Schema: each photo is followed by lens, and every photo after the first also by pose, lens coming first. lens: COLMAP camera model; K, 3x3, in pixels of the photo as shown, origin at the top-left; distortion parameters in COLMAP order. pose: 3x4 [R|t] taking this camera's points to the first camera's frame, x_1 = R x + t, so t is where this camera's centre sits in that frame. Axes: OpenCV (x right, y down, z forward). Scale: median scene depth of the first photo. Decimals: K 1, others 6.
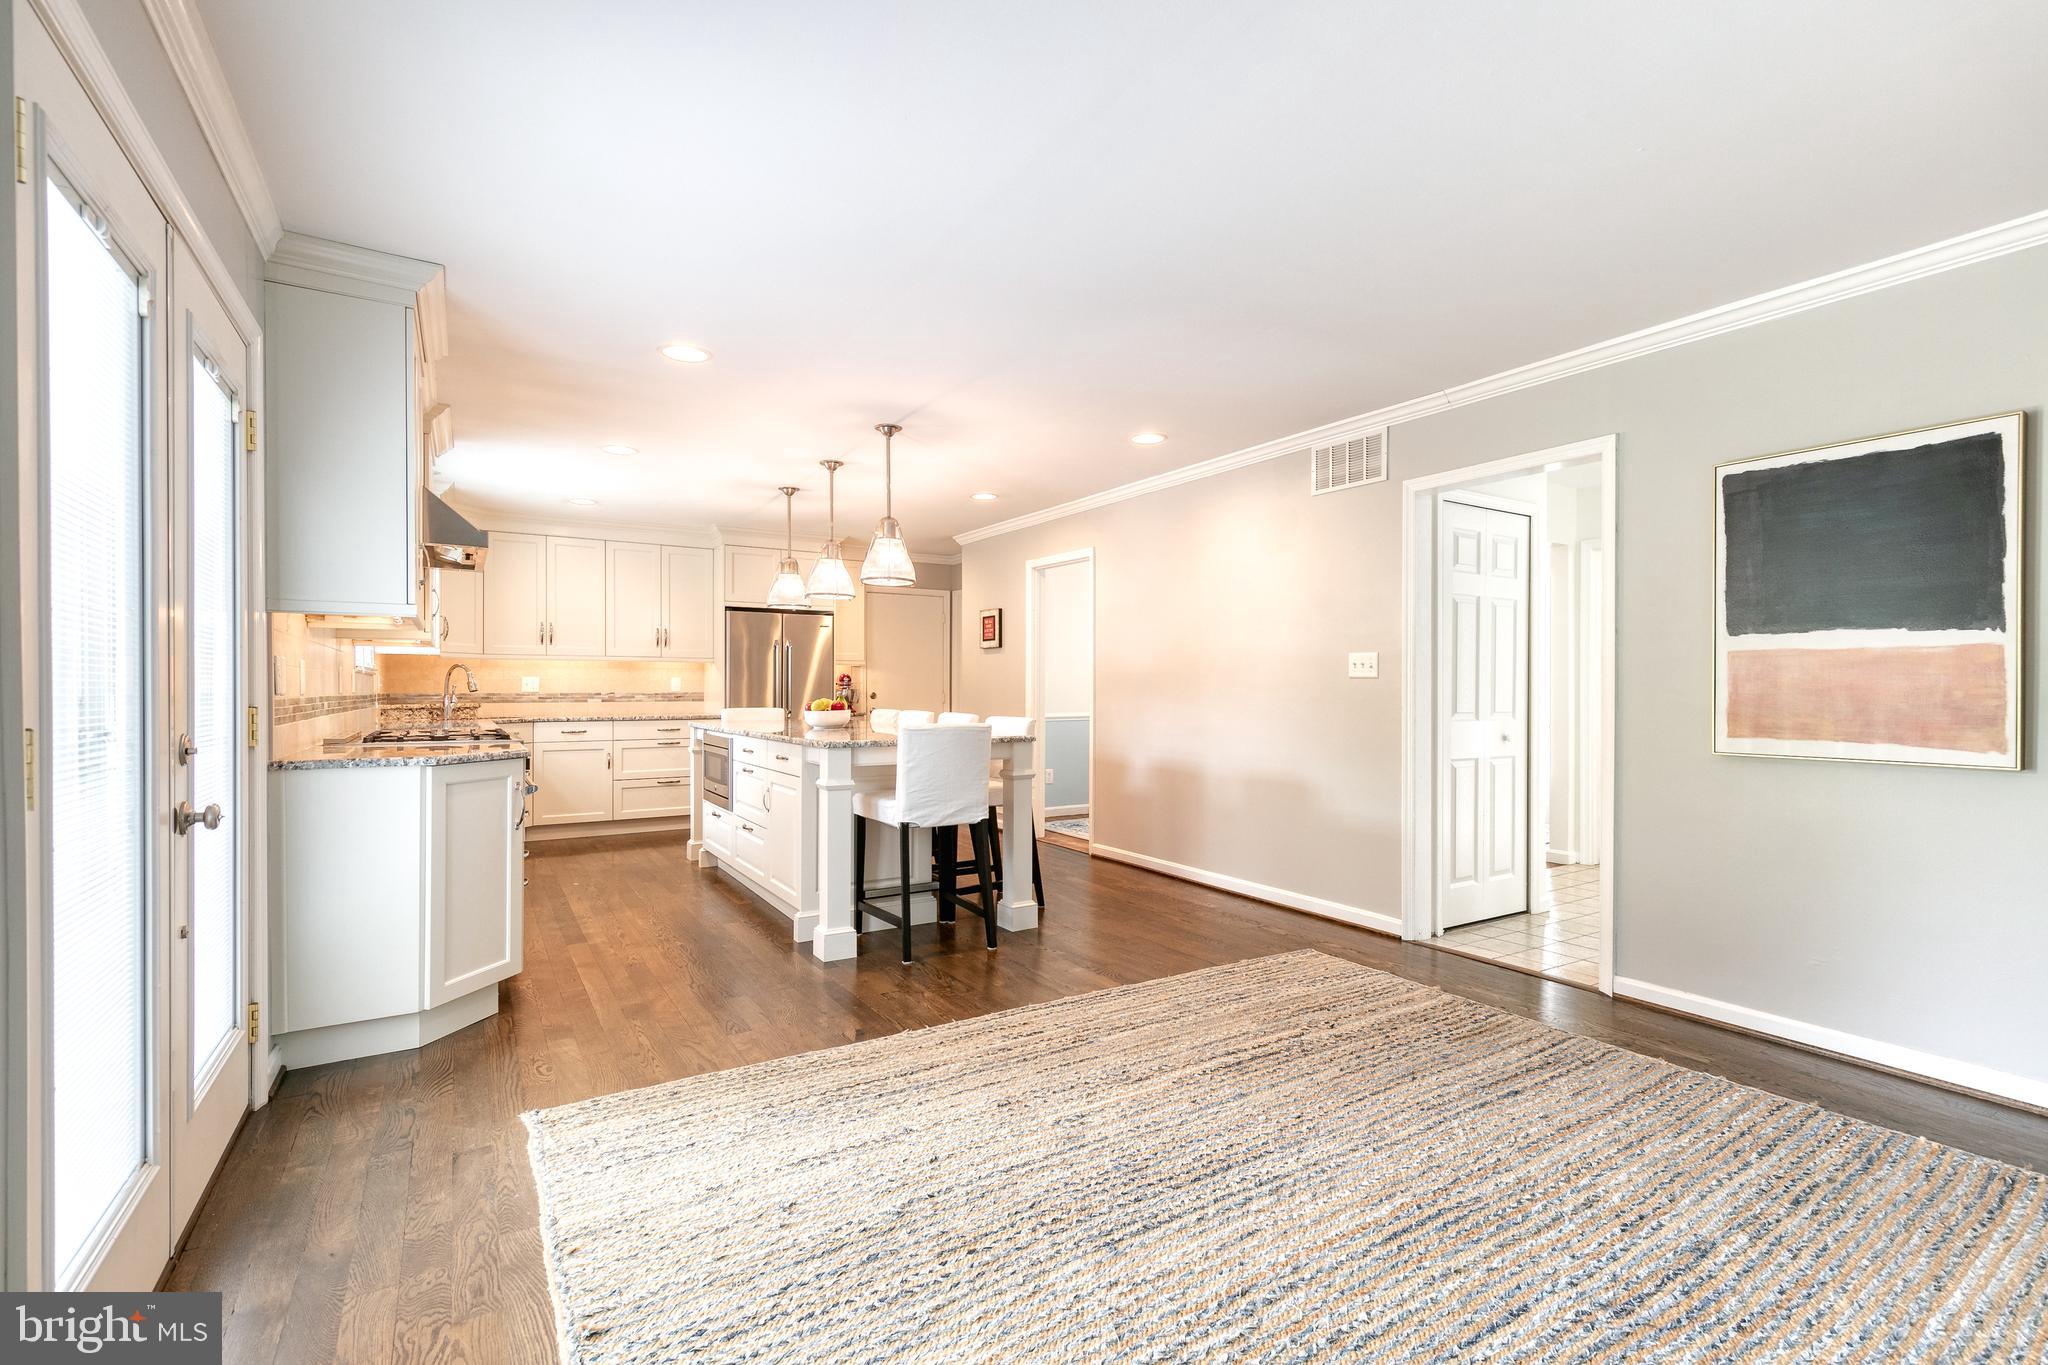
lens RADIAL K [[925.7, 0, 1038.3], [0, 925.7, 680.1], [0, 0, 1]] dist [0.009781, -0.001163]
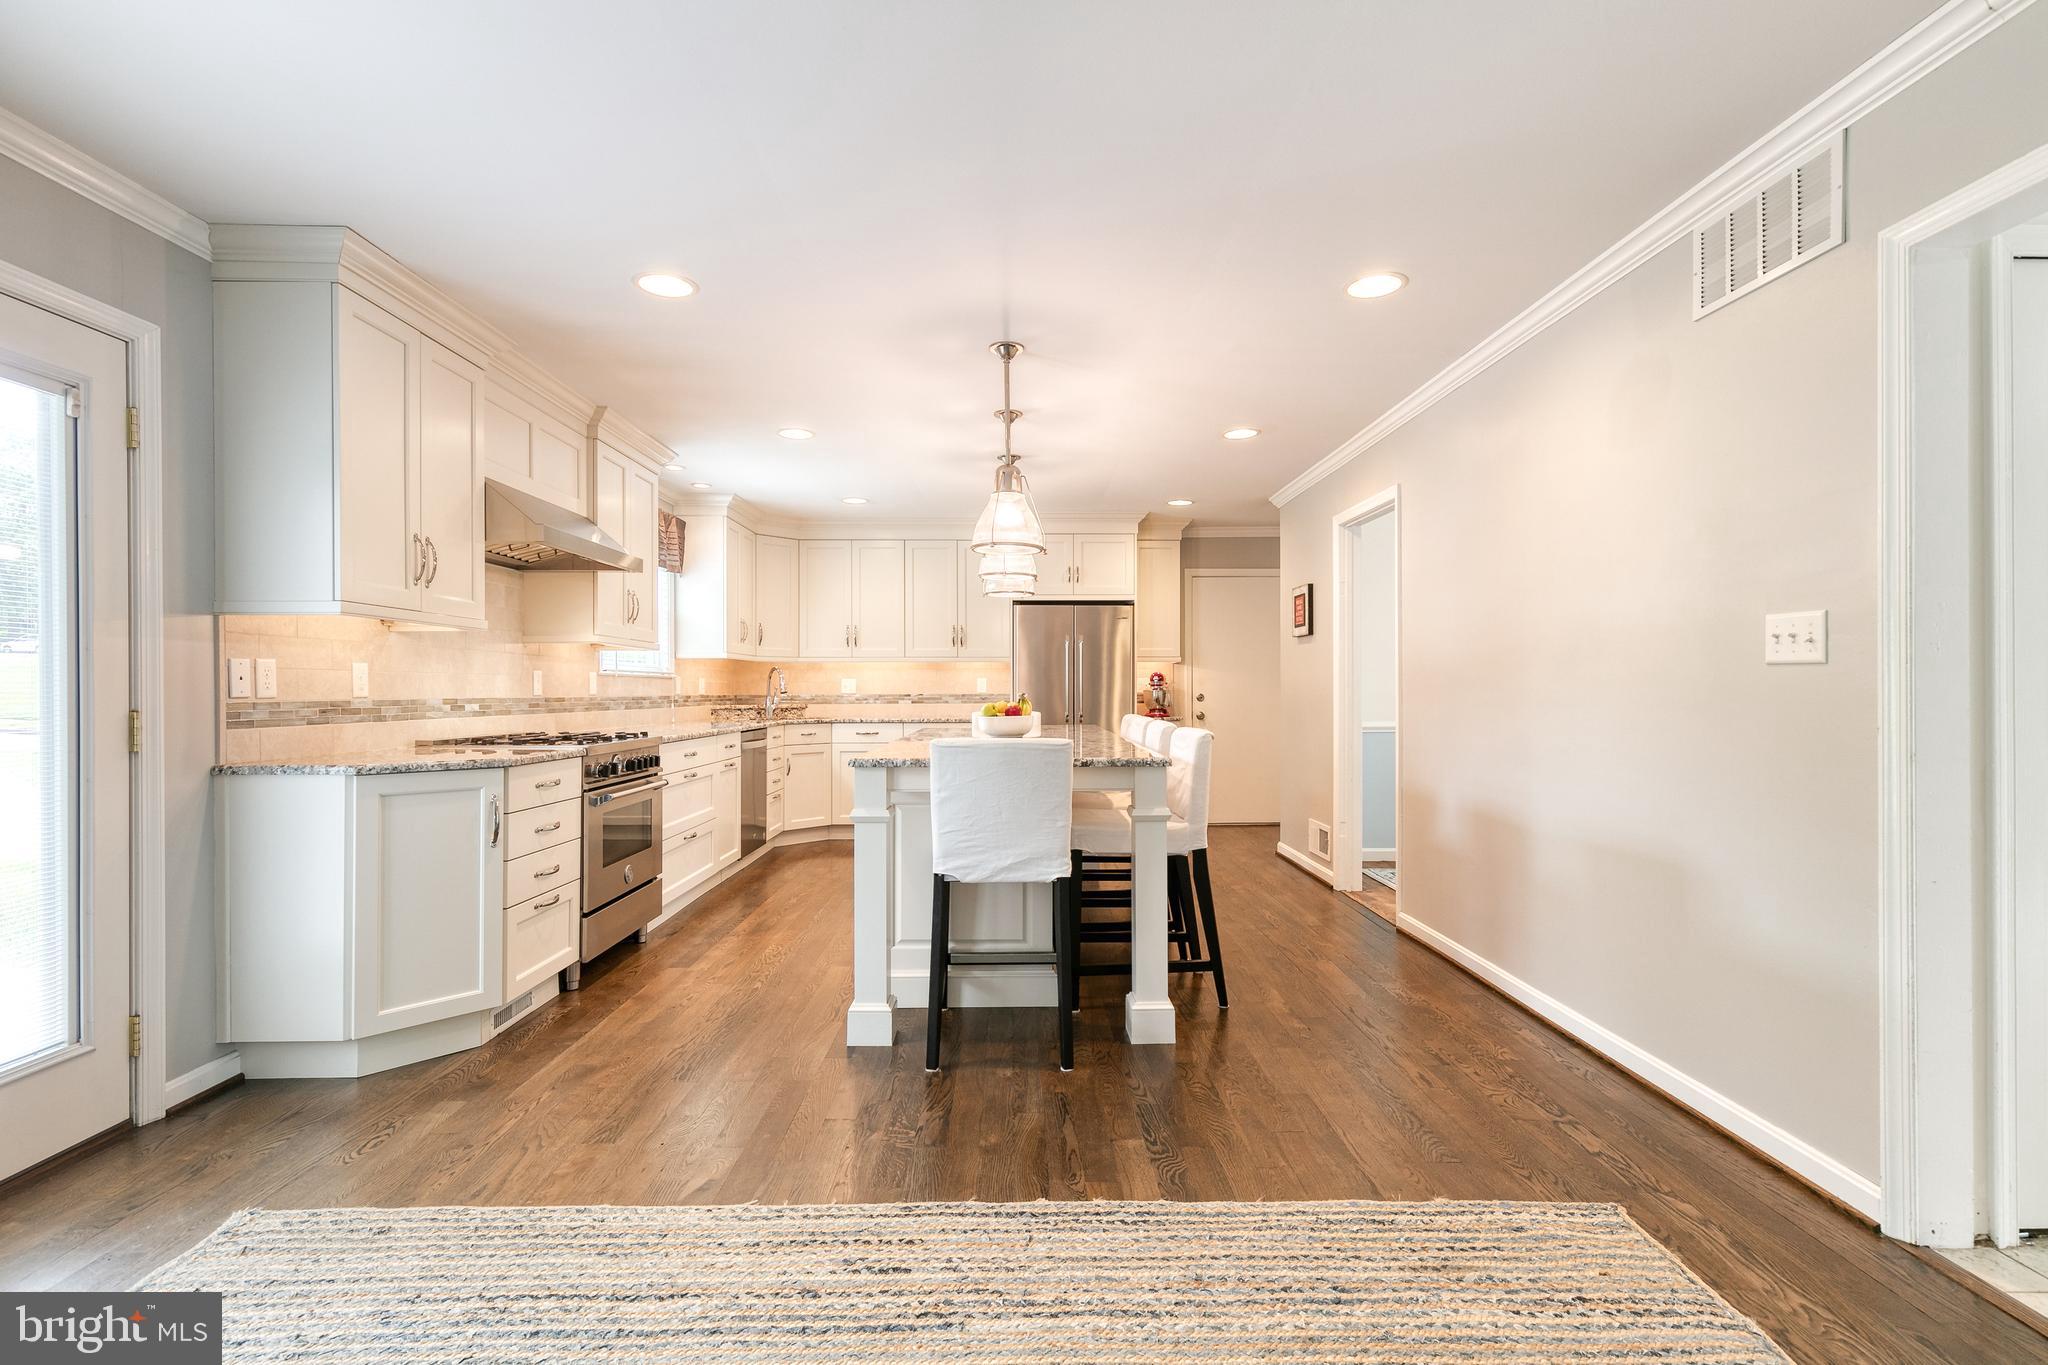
lens RADIAL K [[929.0, 0, 1023.2], [0, 929.0, 686.4], [0, 0, 1]] dist [0.009795, -0.001032]
pose [[0.853092, -0.004983, -0.521737, 0.278546], [0.008260, 0.999958, 0.003956, 0.004241], [0.521696, -0.007684, 0.853097, 0.393723]]
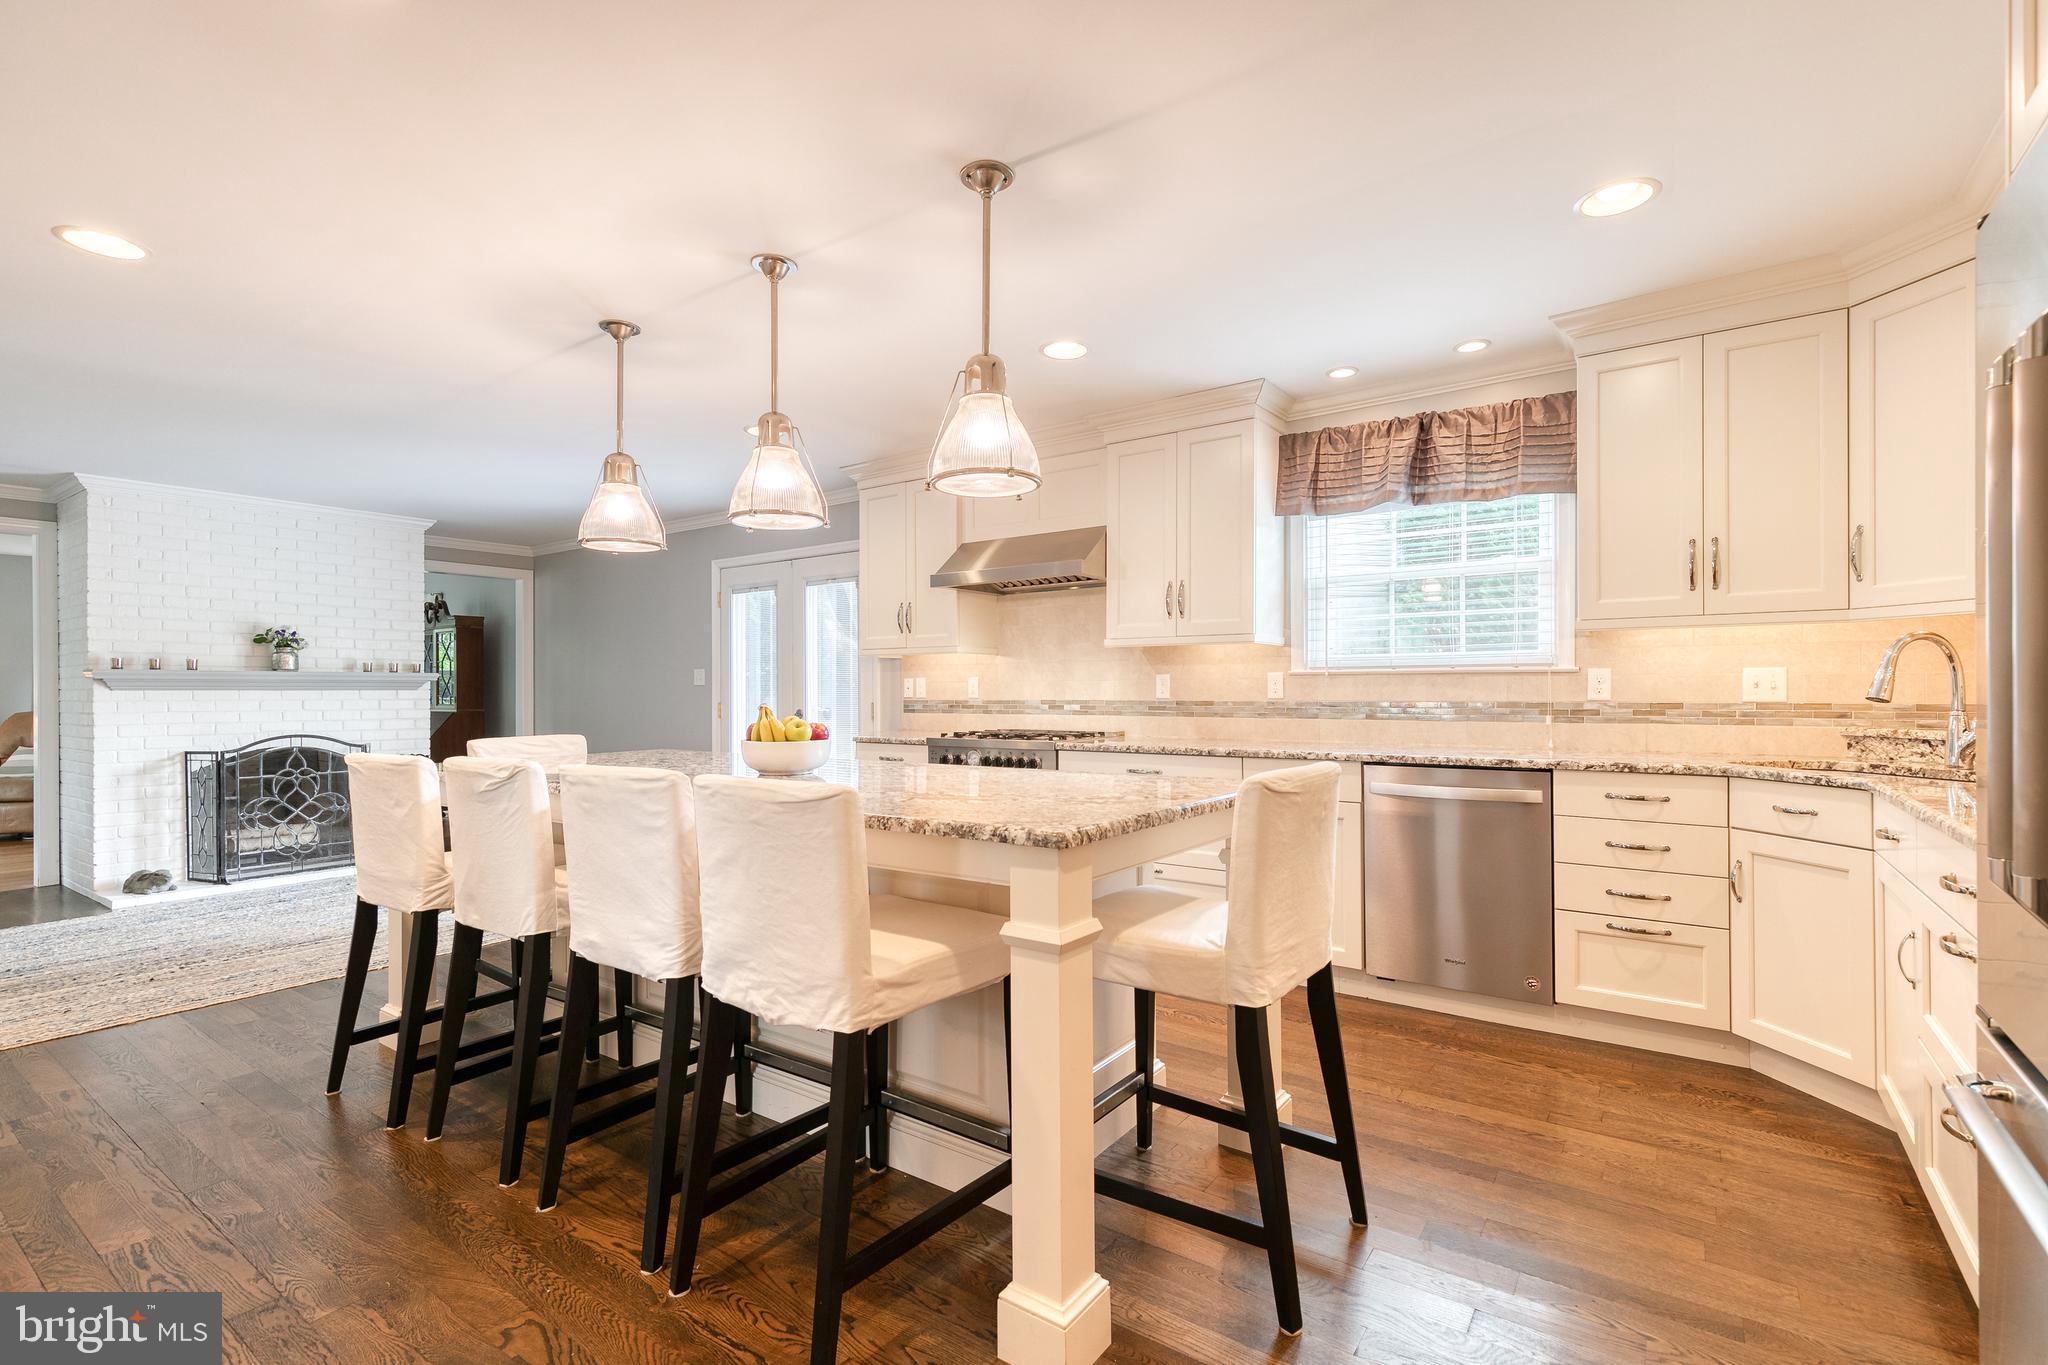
lens RADIAL K [[925.7, 0, 1038.3], [0, 925.7, 680.1], [0, 0, 1]] dist [0.009781, -0.001163]
pose [[-0.923137, -0.000257, -0.384471, -0.204492], [0.008302, 0.999753, -0.020602, 0.013935], [0.384381, -0.022211, -0.922907, 1.983430]]
